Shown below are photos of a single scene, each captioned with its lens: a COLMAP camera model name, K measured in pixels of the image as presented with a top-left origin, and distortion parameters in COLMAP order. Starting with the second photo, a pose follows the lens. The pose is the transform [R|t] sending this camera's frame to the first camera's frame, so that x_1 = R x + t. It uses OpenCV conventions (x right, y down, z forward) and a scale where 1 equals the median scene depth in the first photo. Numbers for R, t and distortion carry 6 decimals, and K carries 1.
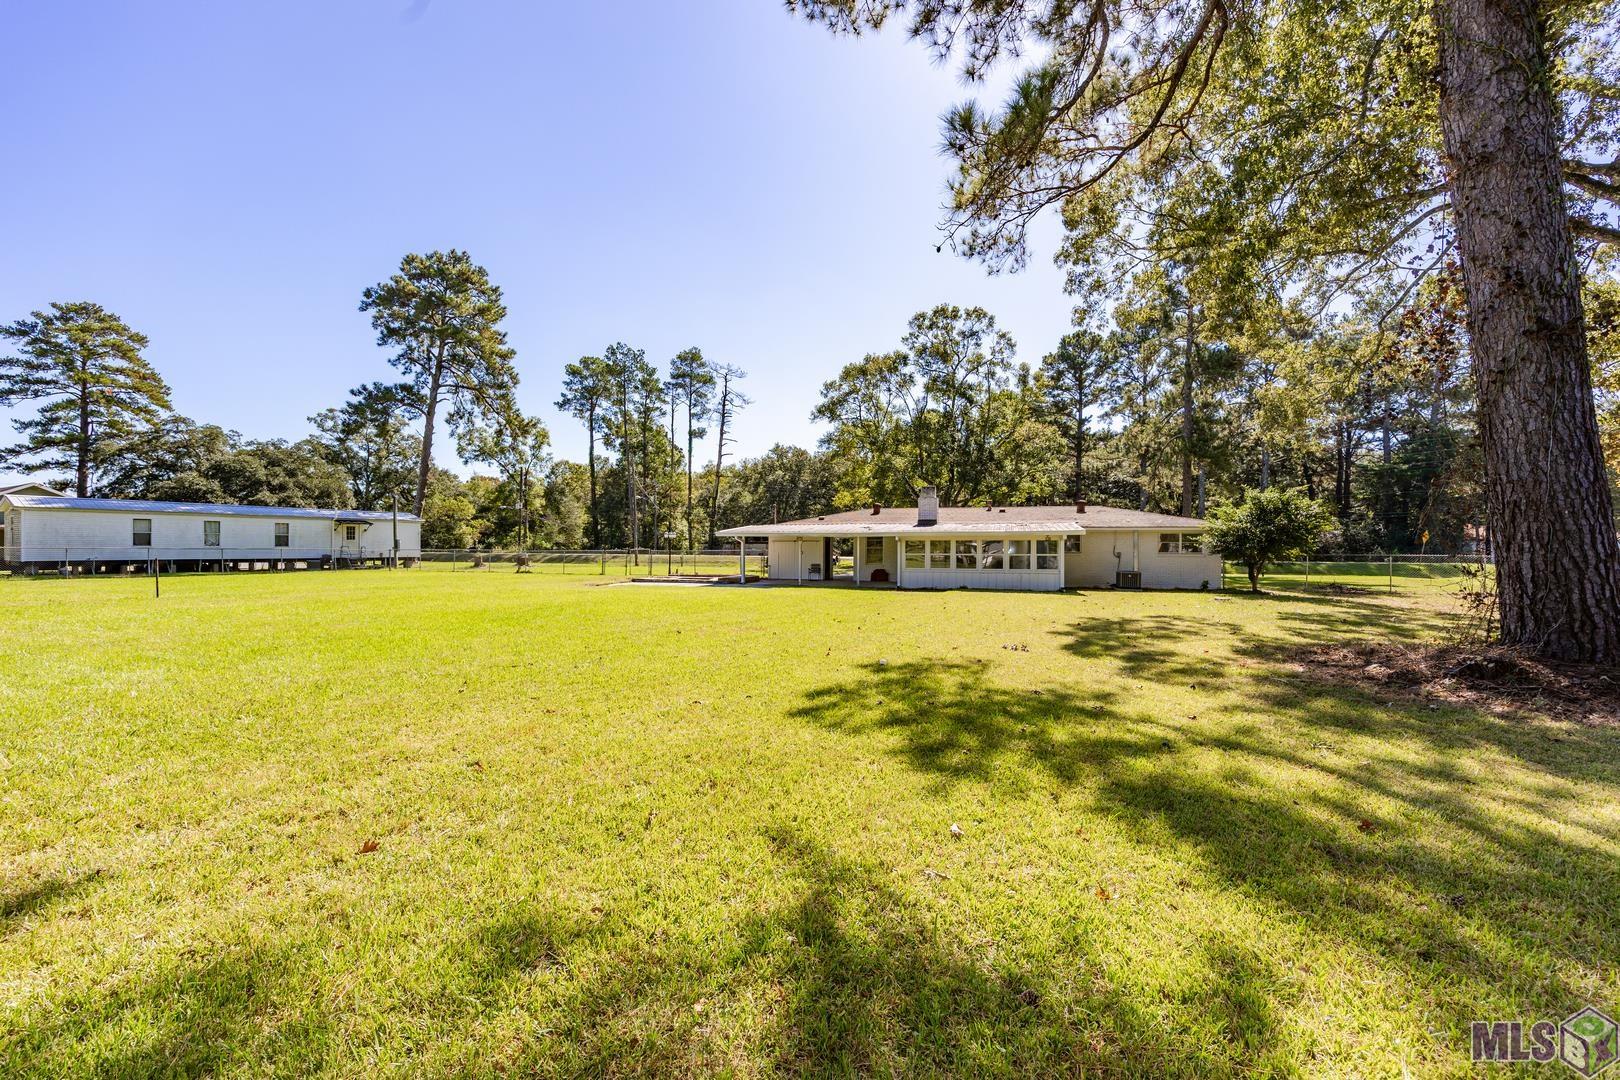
lens RADIAL K [[630.1, 0, 809.4], [0, 630.1, 562.2], [0, 0, 1]] dist [0.001024, 0.000133]
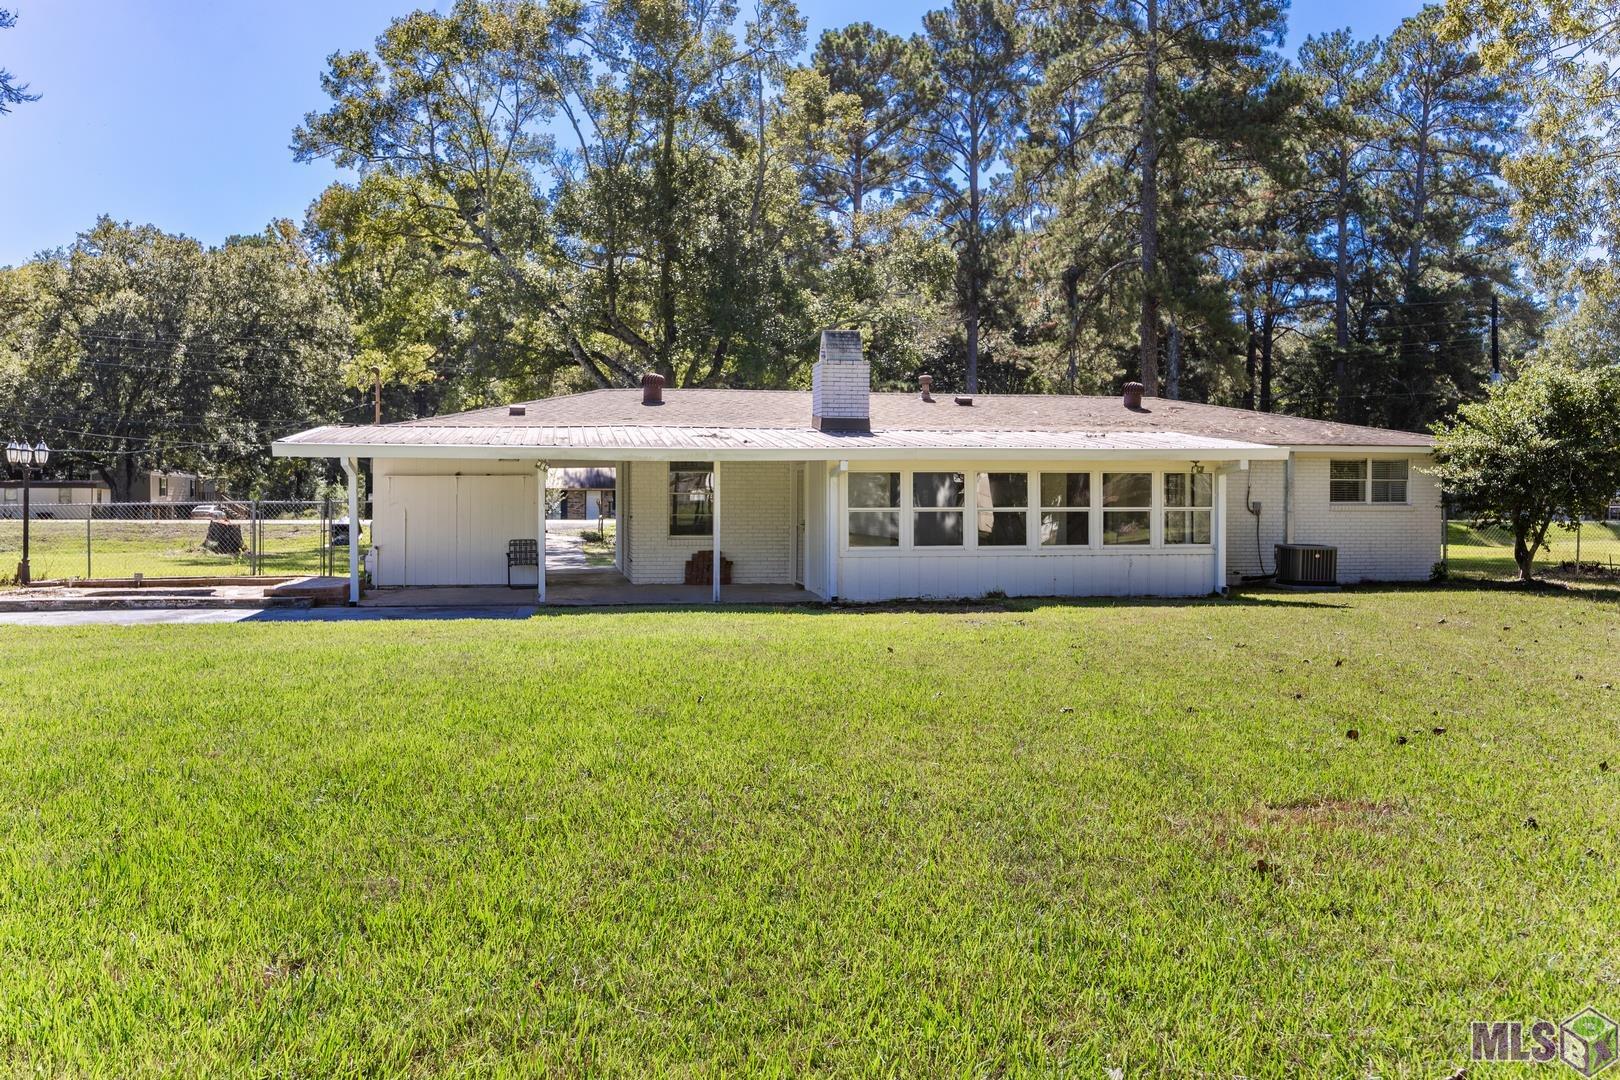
lens RADIAL K [[1431.5, 0, 810.0], [0, 1431.5, 540.0], [0, 0, 1]] dist [0.005054, 0.003713]
pose [[0.897130, -0.016521, 0.441458, -0.208683], [0.013881, 0.999861, 0.009211, -0.002548], [-0.441549, -0.002136, 0.897235, 0.224622]]
